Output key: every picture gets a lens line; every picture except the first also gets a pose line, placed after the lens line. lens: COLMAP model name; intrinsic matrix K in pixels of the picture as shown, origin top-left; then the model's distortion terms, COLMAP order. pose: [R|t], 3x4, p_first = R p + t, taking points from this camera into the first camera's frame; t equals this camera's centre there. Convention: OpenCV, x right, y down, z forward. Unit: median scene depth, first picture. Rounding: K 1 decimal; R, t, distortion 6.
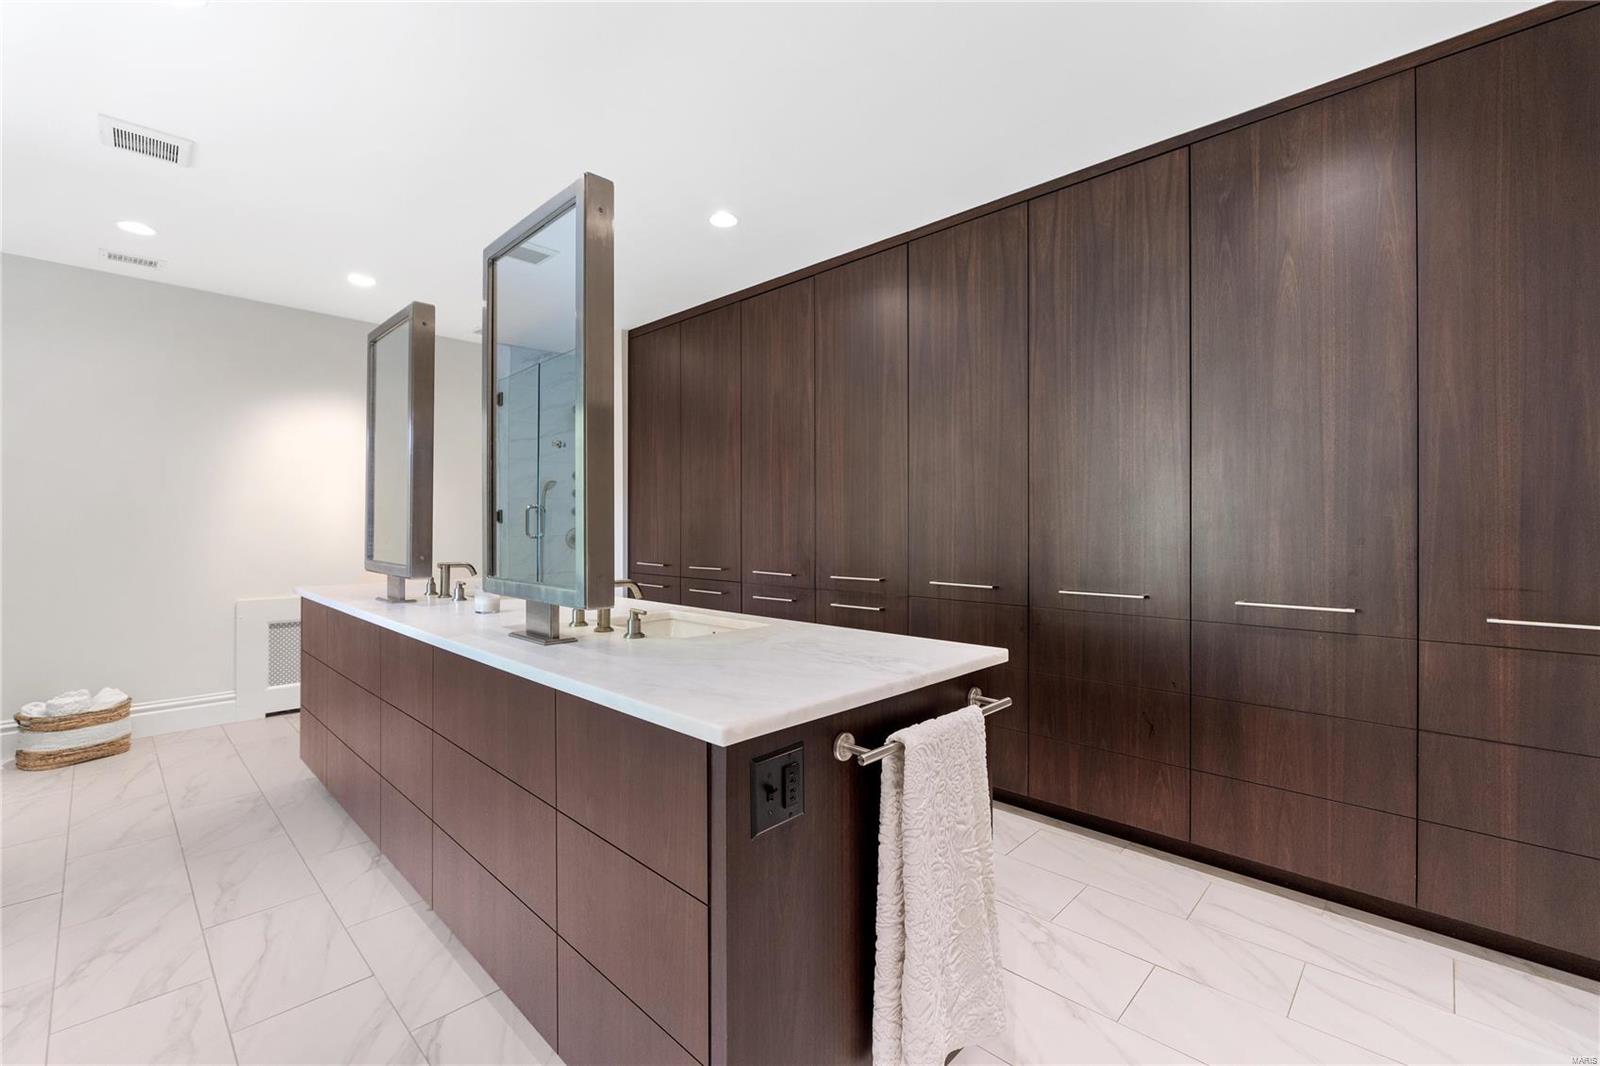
lens RADIAL K [[673.7, 0, 793.3], [0, 673.7, 521.3], [0, 0, 1]] dist [-0.011578, 0.000555]
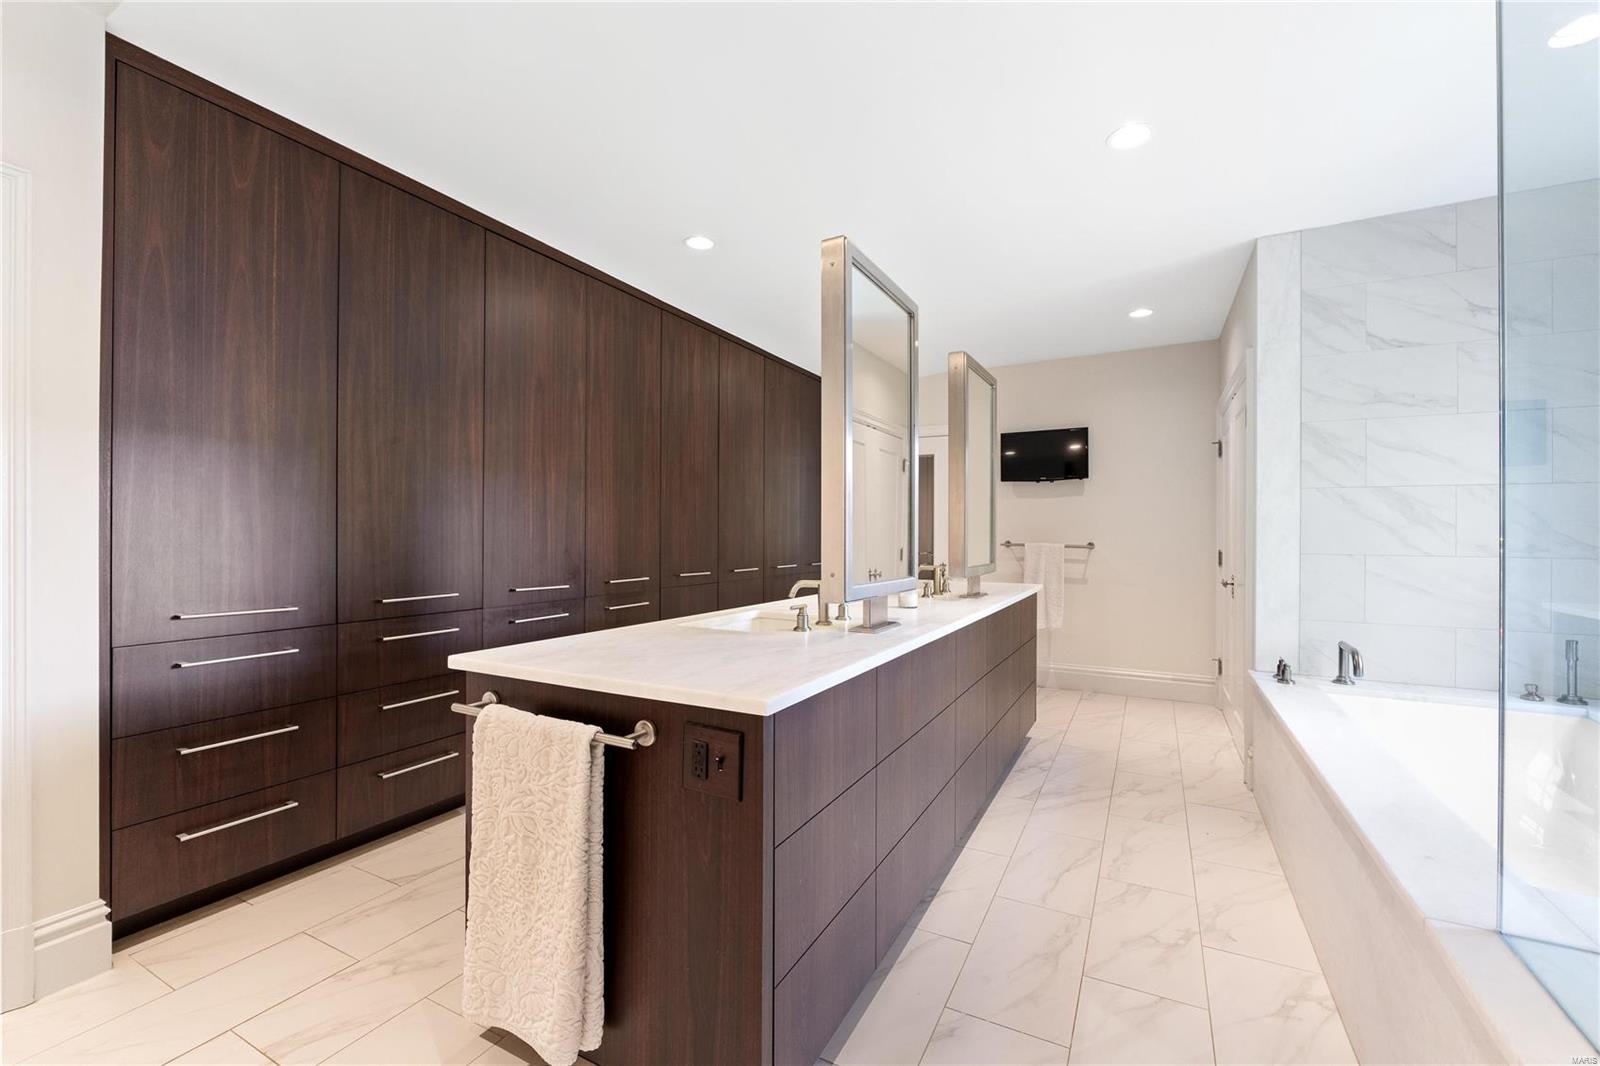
lens RADIAL K [[673.7, 0, 794.5], [0, 673.7, 535.6], [0, 0, 1]] dist [-0.011578, 0.000555]
pose [[-0.273252, -0.006944, 0.961918, -1.347621], [-0.011558, 0.999925, 0.003935, 0.004323], [-0.961873, -0.010043, -0.273311, 1.326279]]
